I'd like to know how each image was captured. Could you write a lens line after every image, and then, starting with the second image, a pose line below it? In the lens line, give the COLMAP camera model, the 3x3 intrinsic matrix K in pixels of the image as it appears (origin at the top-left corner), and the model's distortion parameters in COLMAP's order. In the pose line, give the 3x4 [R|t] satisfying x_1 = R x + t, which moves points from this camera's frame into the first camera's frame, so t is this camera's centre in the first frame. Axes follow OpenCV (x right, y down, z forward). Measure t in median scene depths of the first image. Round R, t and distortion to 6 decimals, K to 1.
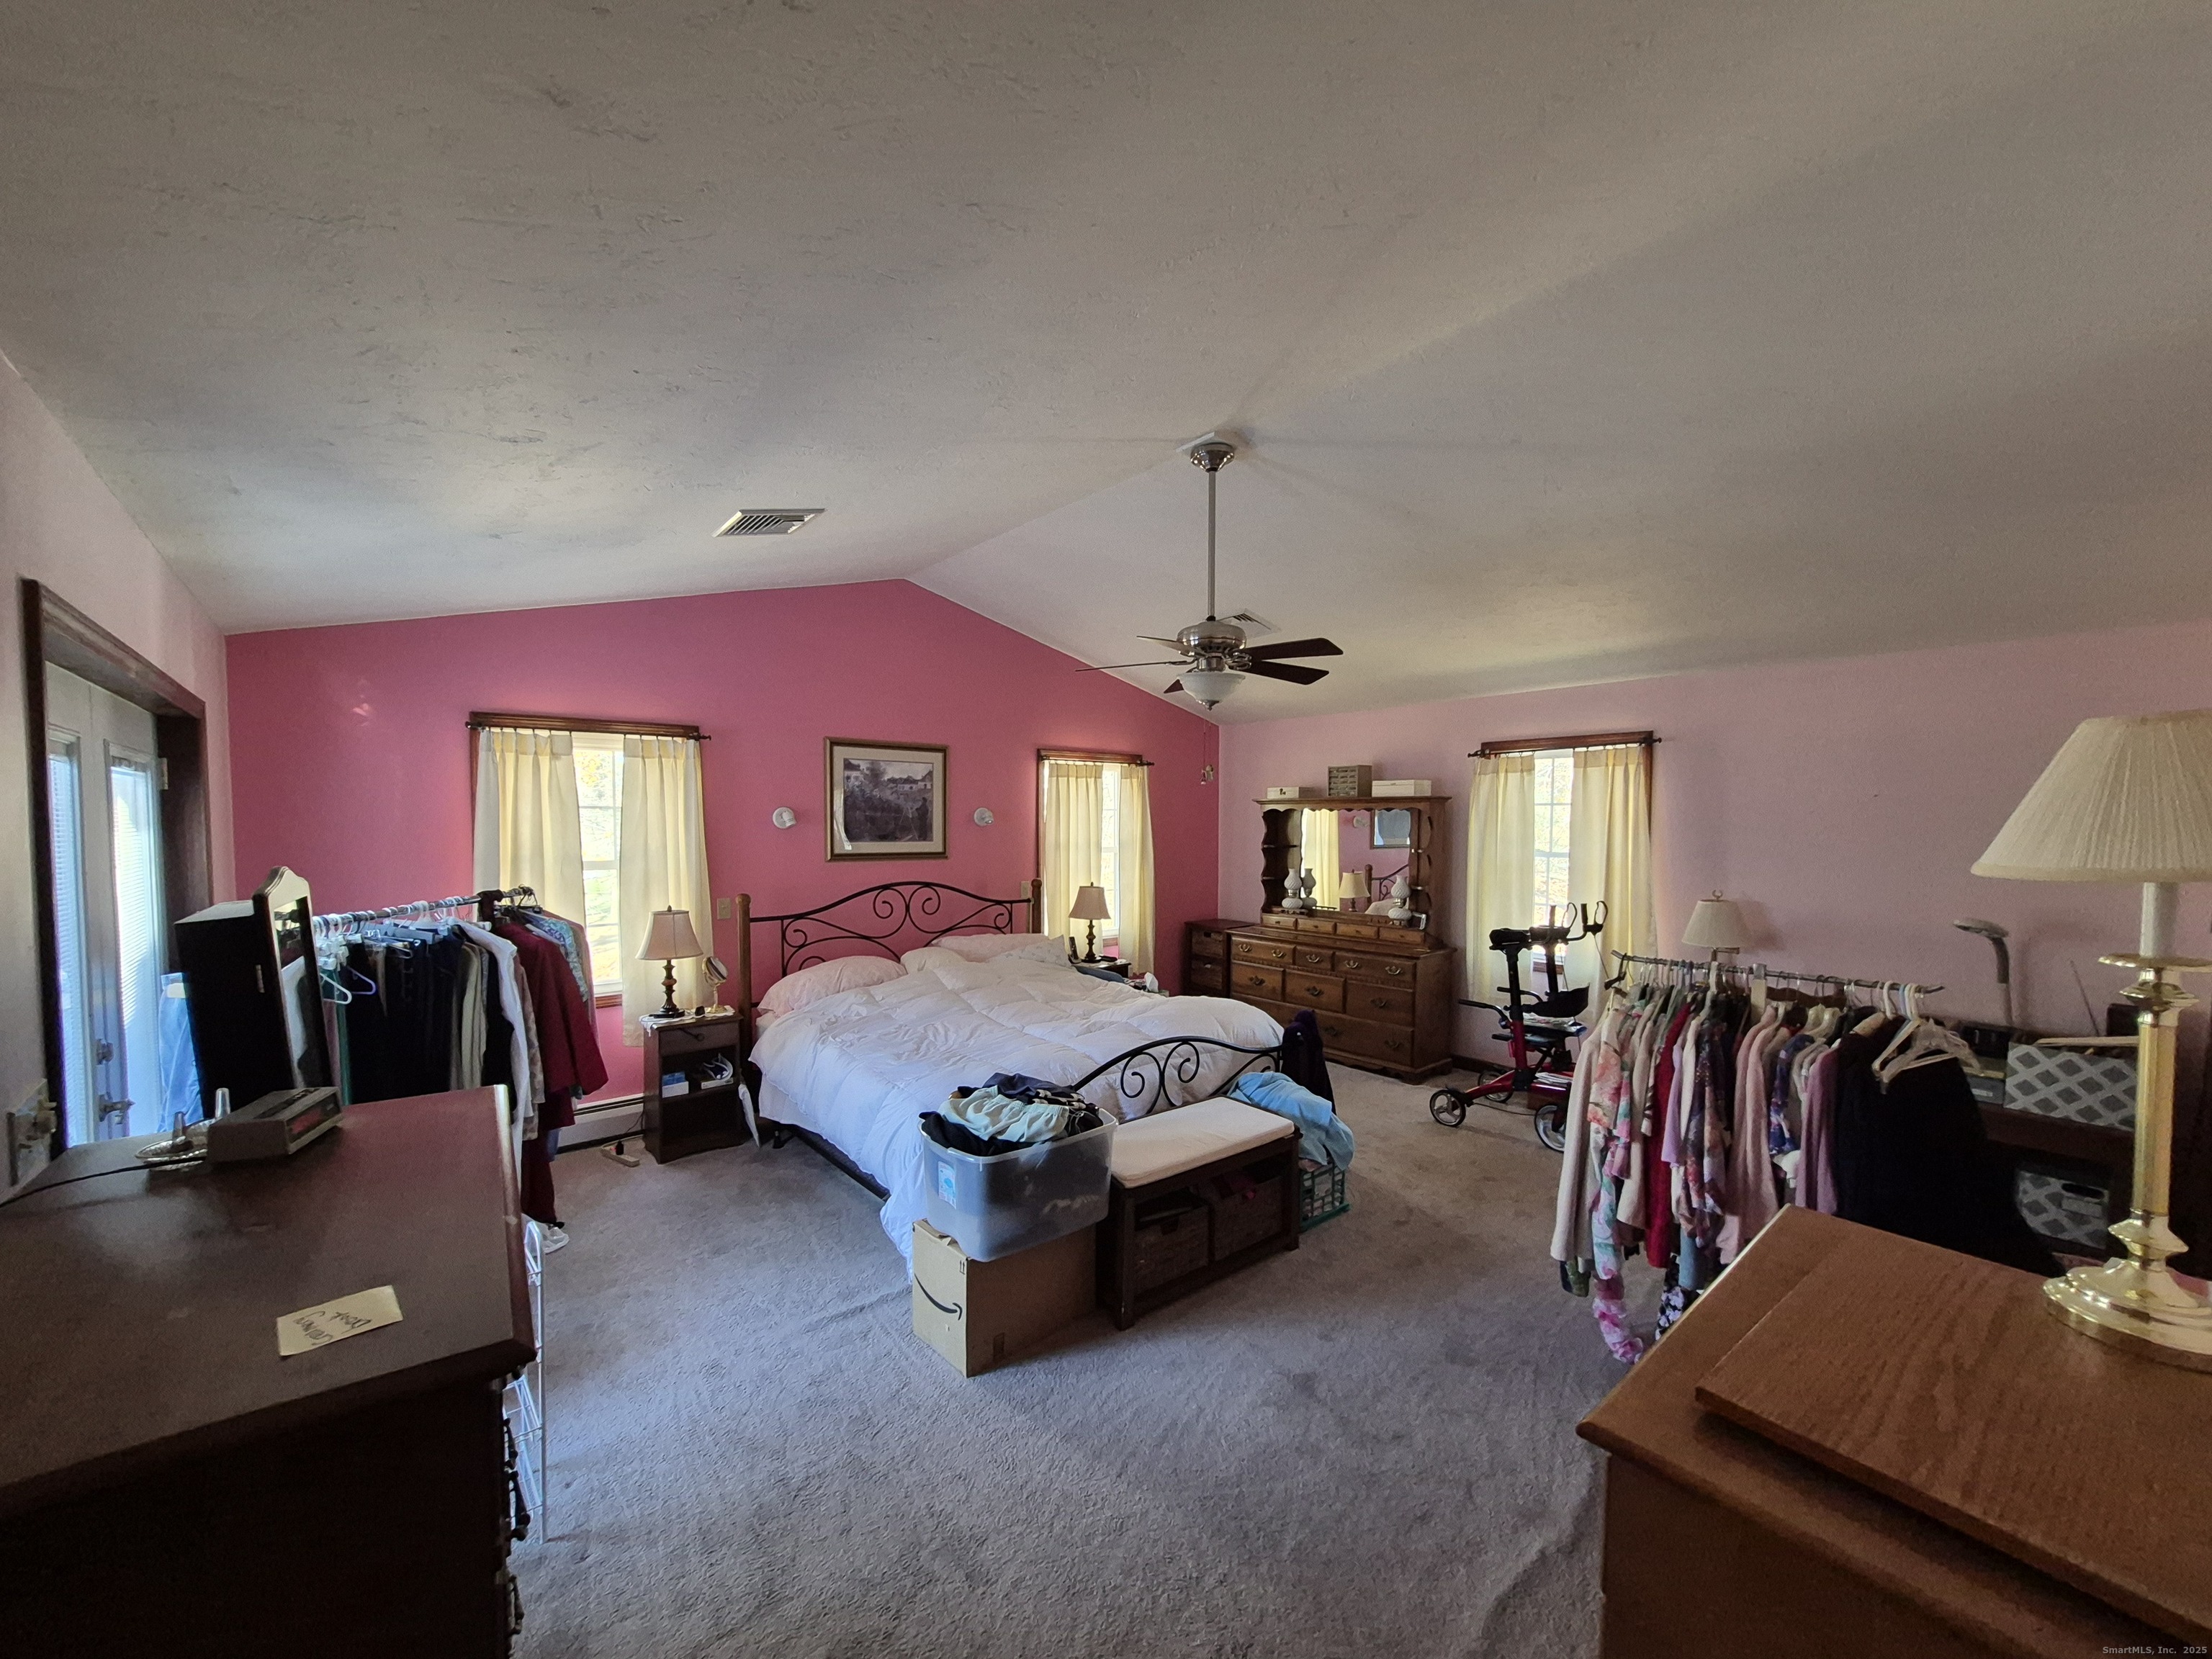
lens RADIAL K [[866.3, 0, 1112.0], [0, 866.3, 840.1], [0, 0, 1]] dist [0.003442, -0.001221]
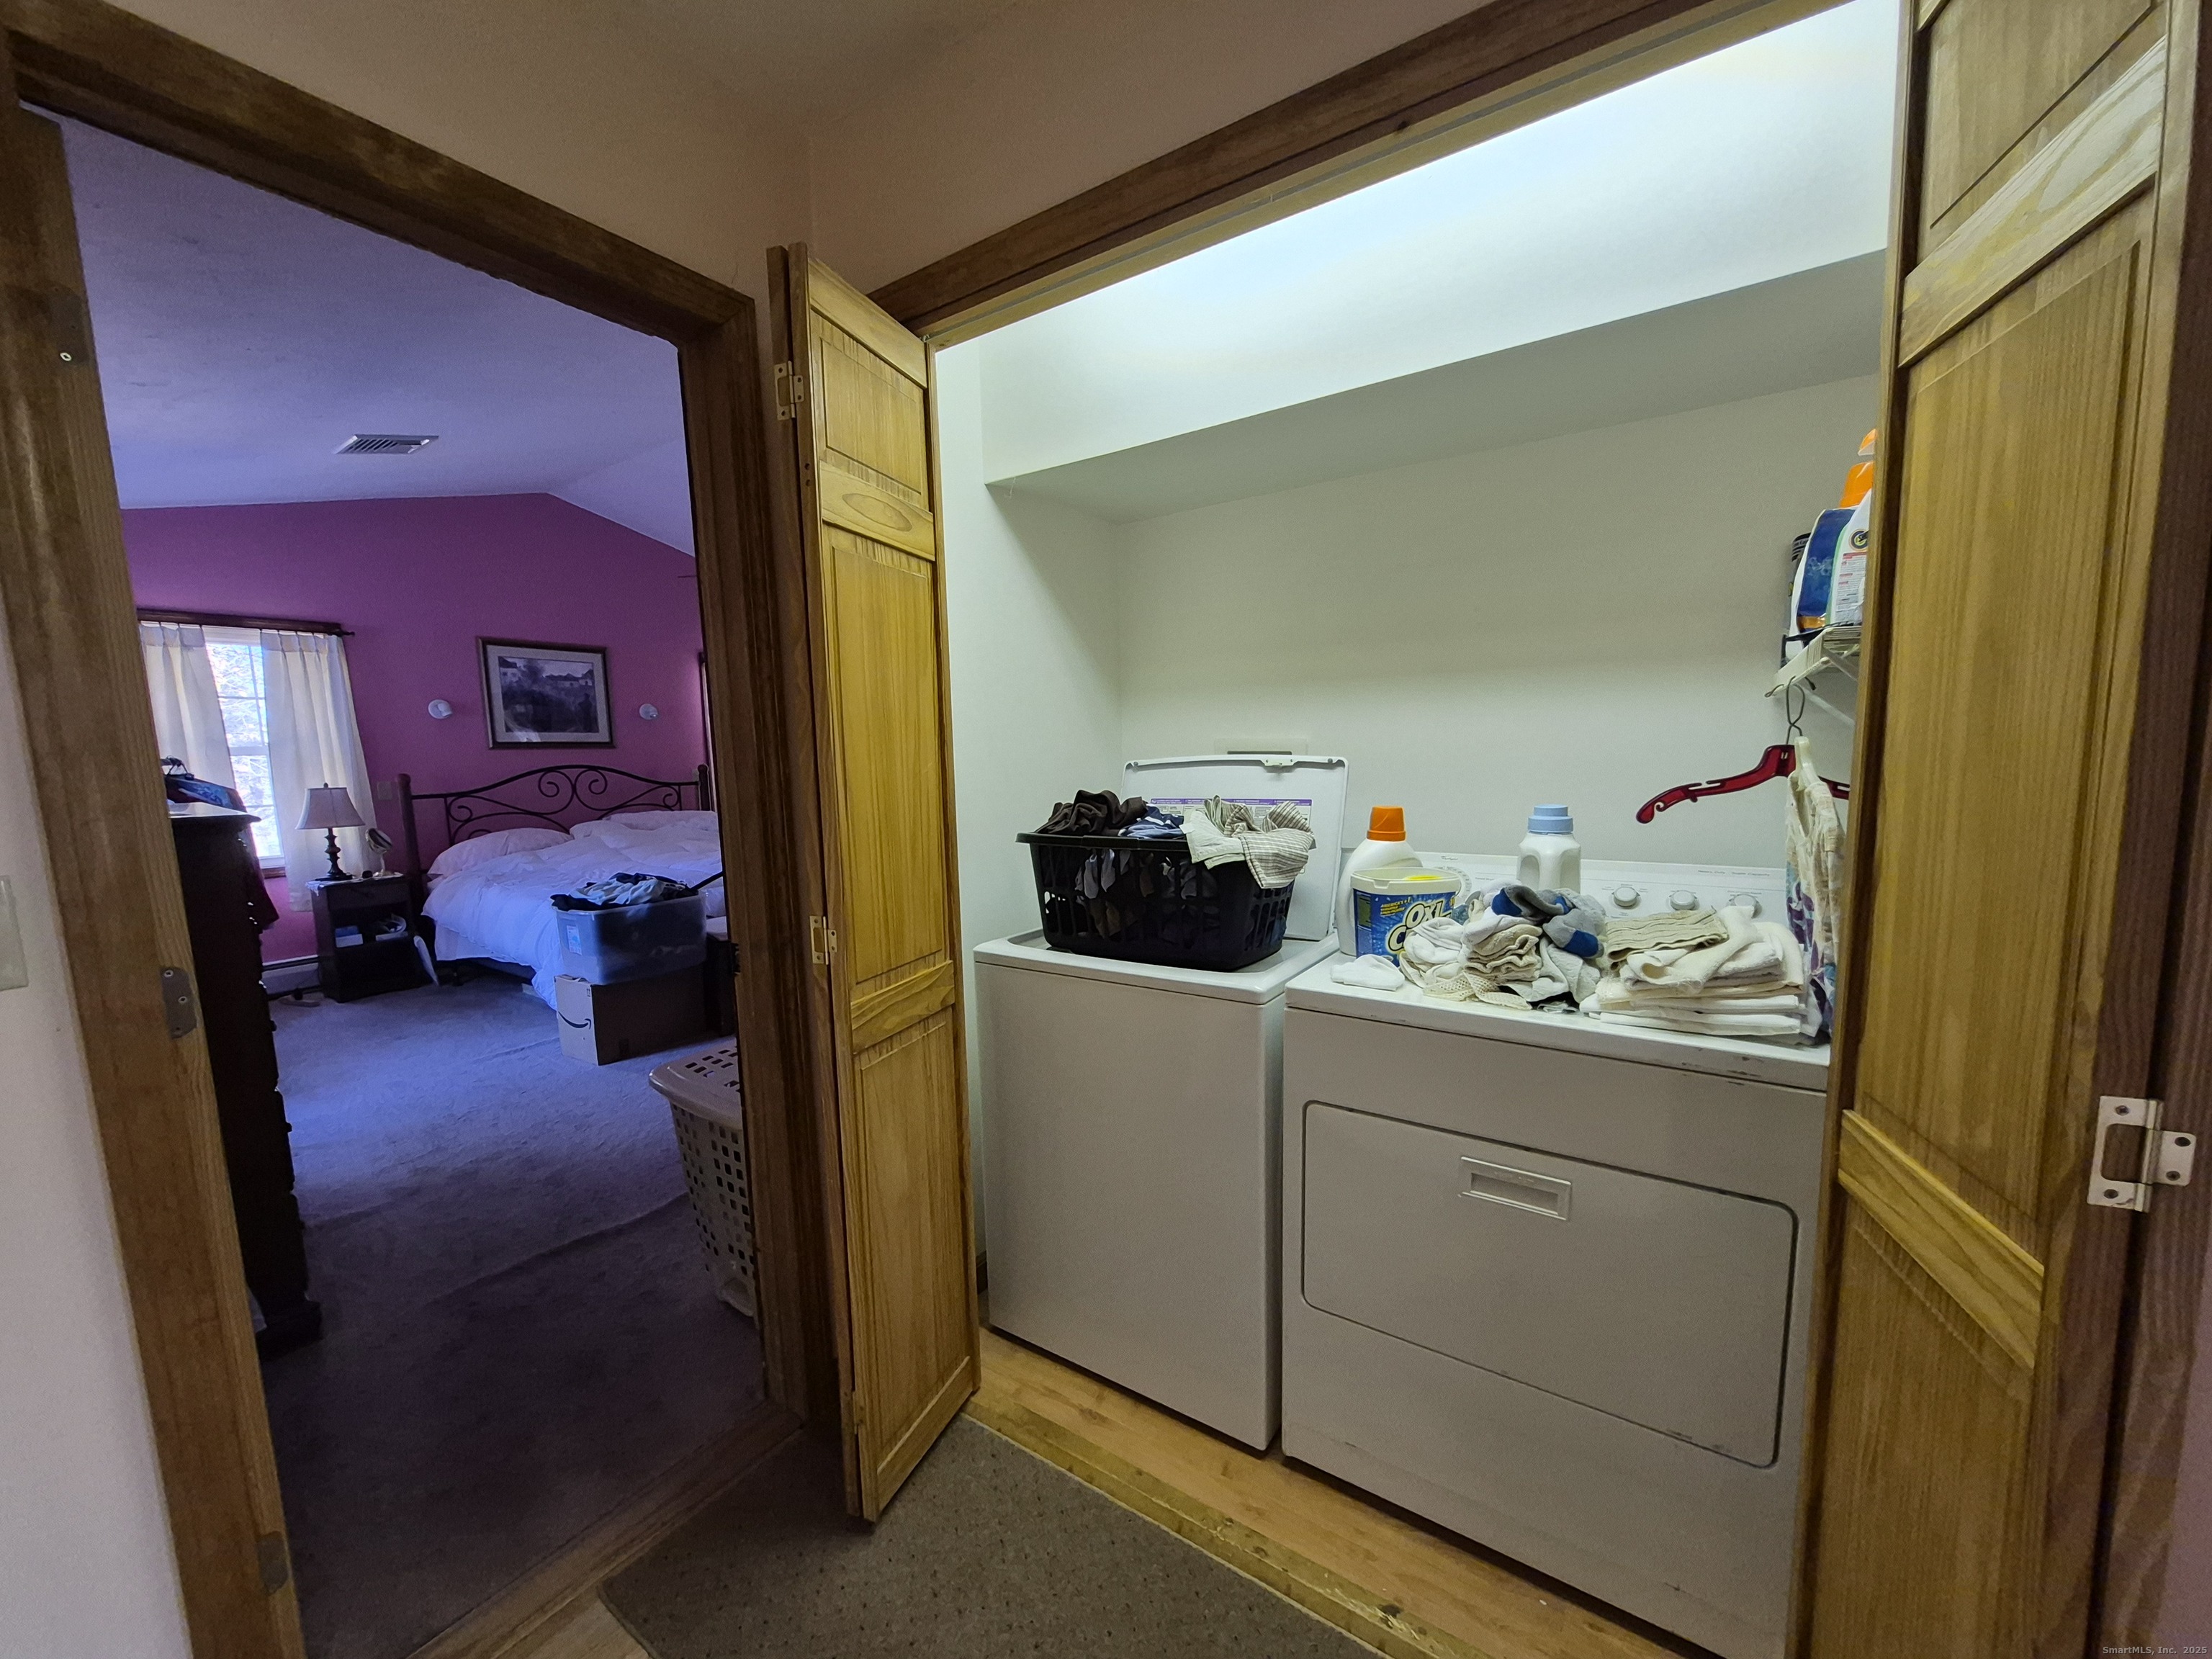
lens RADIAL K [[866.3, 0, 1098.1], [0, 866.3, 839.8], [0, 0, 1]] dist [0.003442, -0.001221]
pose [[0.967988, -0.053403, 0.245250, 0.182727], [0.033031, 0.995709, 0.086442, 0.084233], [-0.248814, -0.075573, 0.965598, -0.348642]]
